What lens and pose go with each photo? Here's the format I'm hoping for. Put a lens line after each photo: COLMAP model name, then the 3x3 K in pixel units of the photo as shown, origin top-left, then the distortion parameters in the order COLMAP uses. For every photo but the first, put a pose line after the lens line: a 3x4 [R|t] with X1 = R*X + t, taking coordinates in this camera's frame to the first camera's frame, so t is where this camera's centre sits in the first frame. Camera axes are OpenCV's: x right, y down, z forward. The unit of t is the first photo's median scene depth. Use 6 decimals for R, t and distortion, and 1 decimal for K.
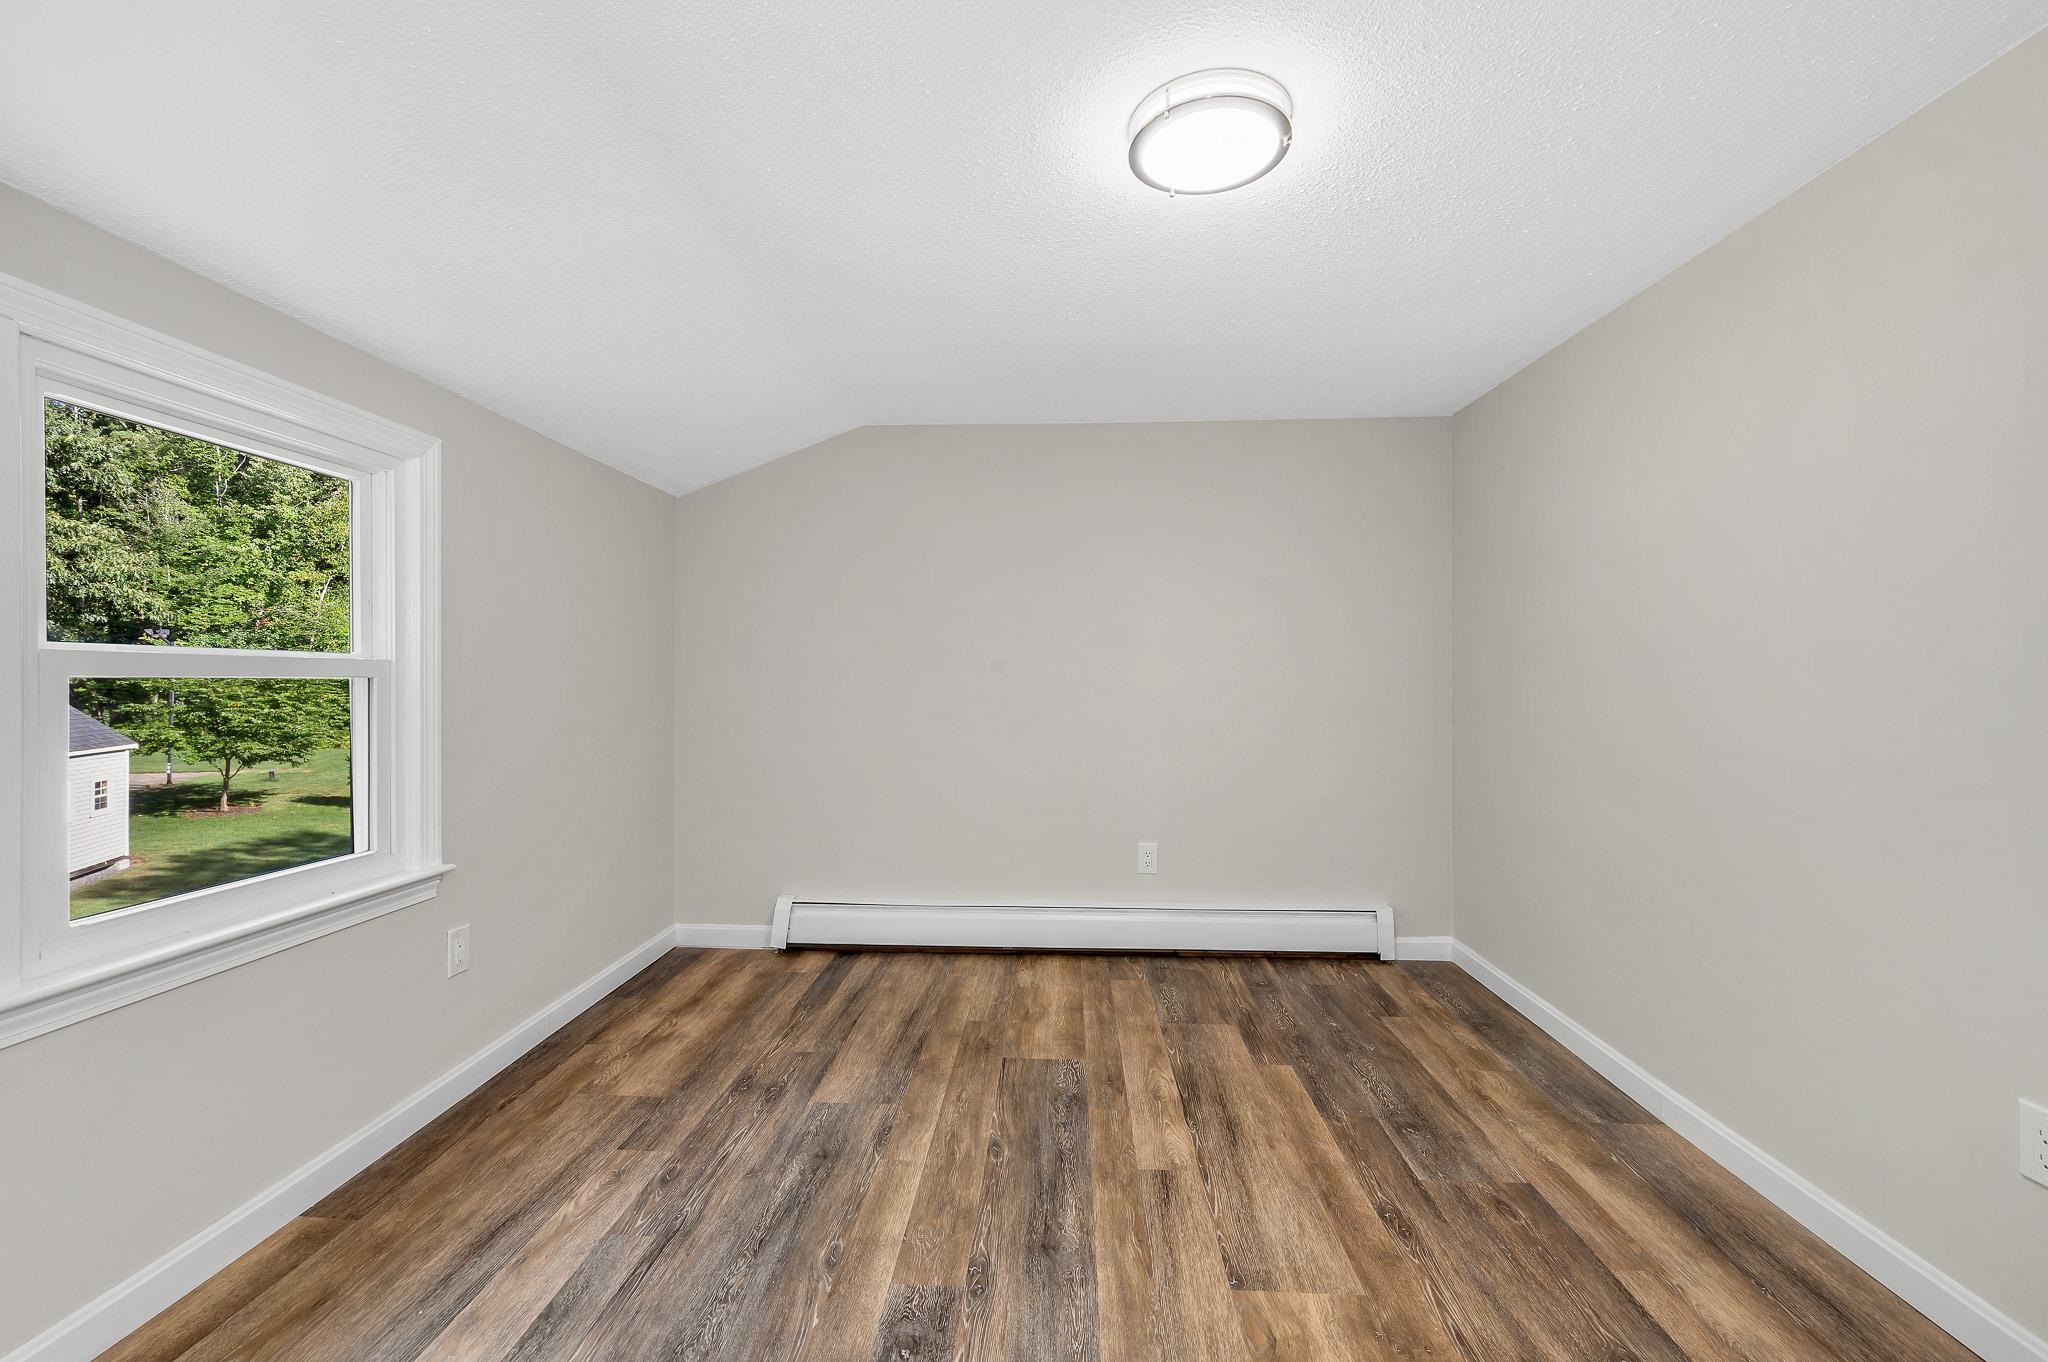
lens RADIAL K [[858.5, 0, 1024.0], [0, 858.5, 681.0], [0, 0, 1]] dist [-0.000106, 0.000078]
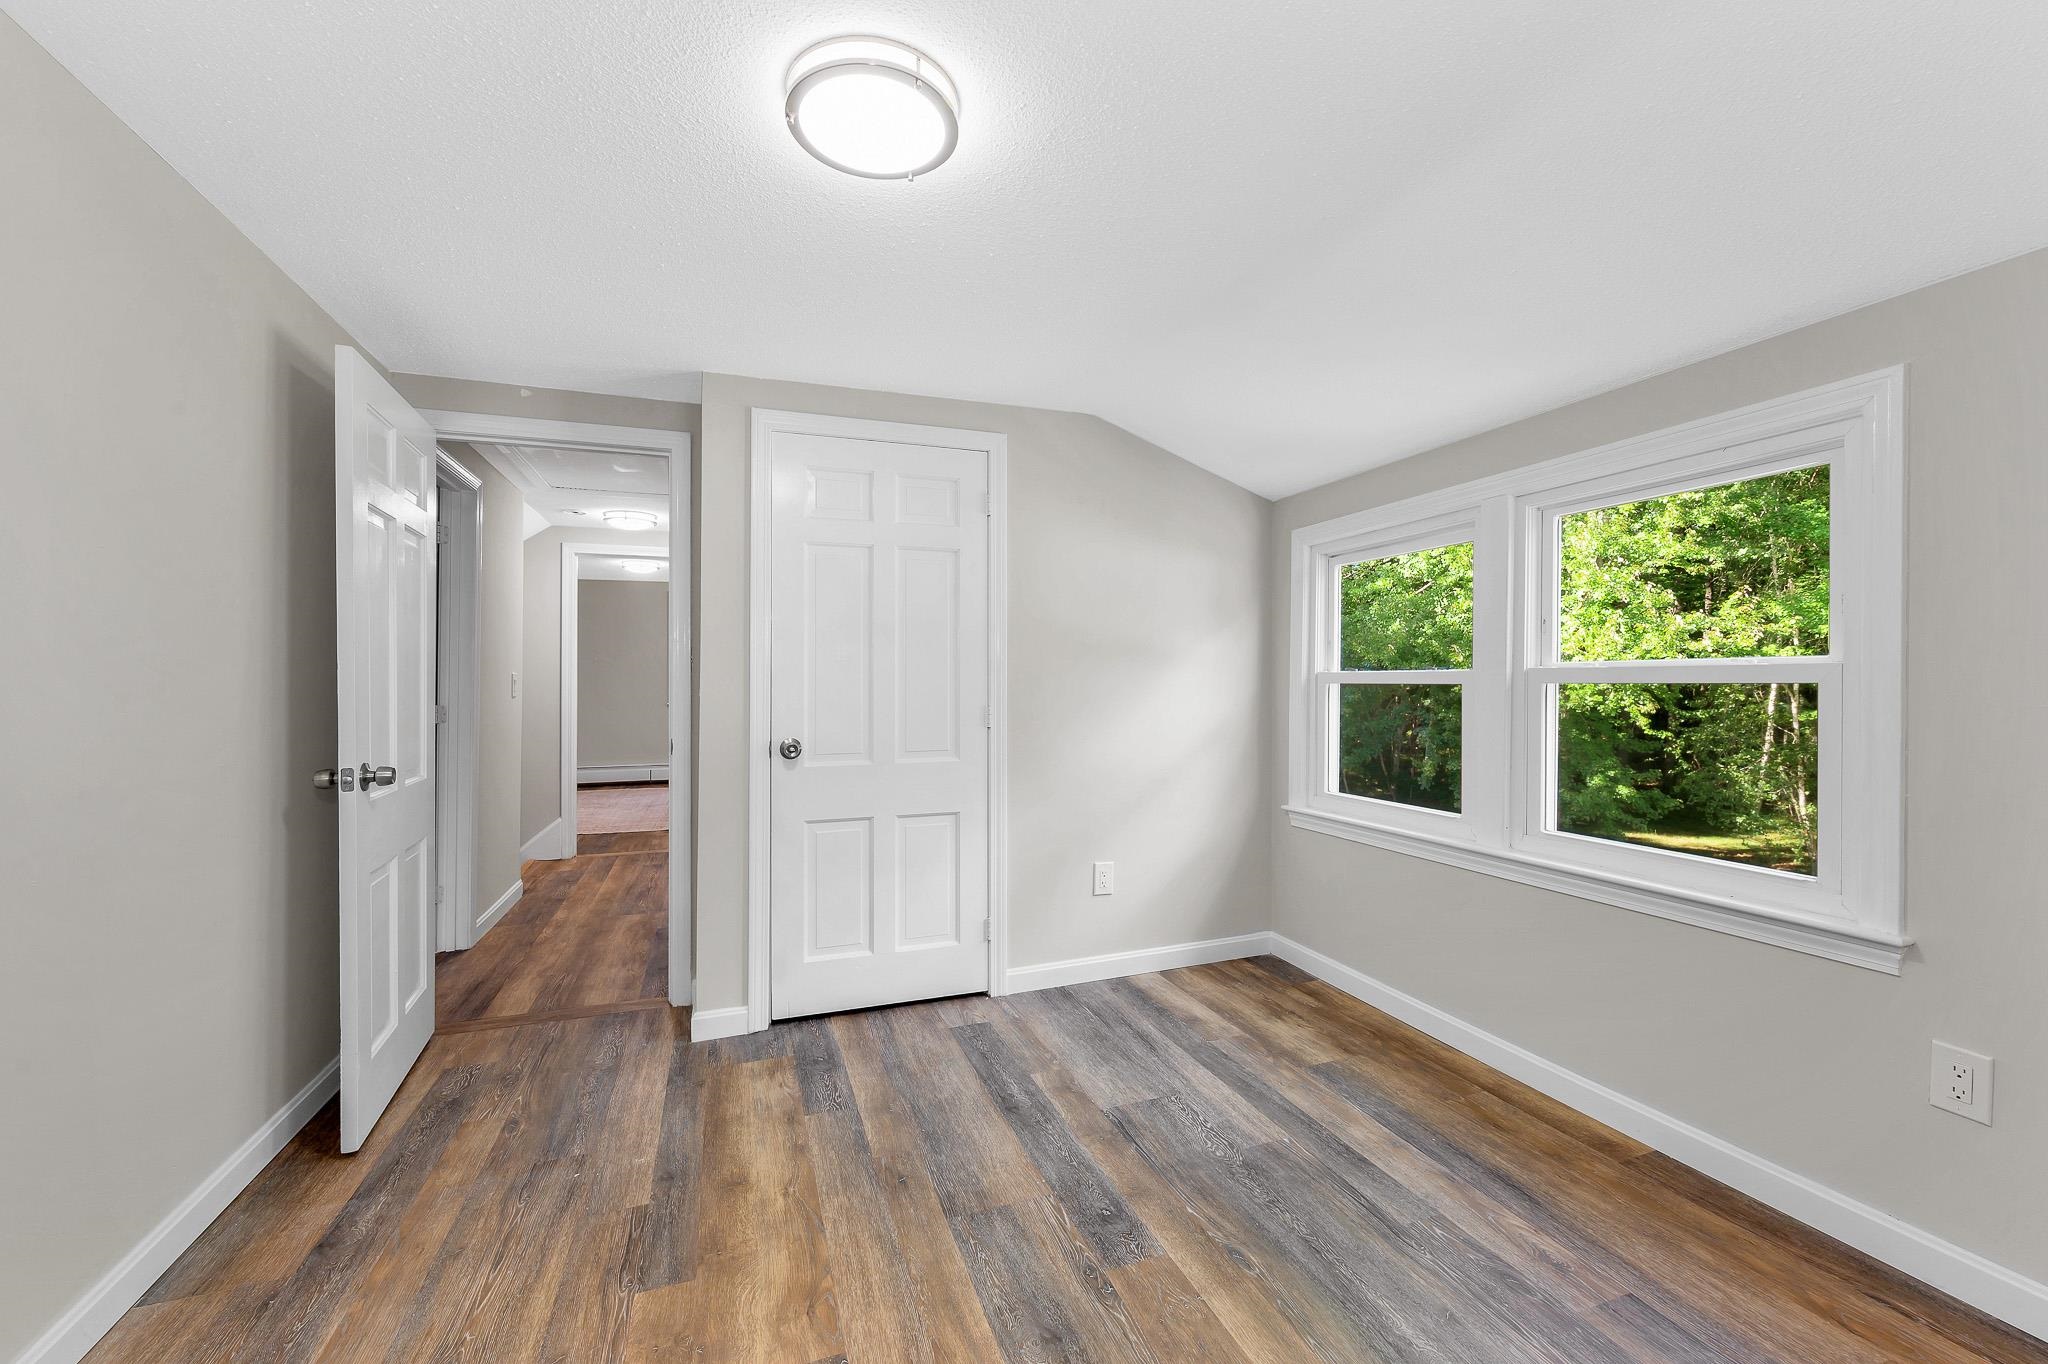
lens RADIAL K [[858.5, 0, 1024.0], [0, 858.5, 682.0], [0, 0, 1]] dist [-0.000106, 0.000078]
pose [[-0.927430, 0.002884, -0.373987, 0.395638], [0.002238, 0.999995, 0.002162, -0.009135], [0.373991, 0.001168, -0.927432, 1.874089]]
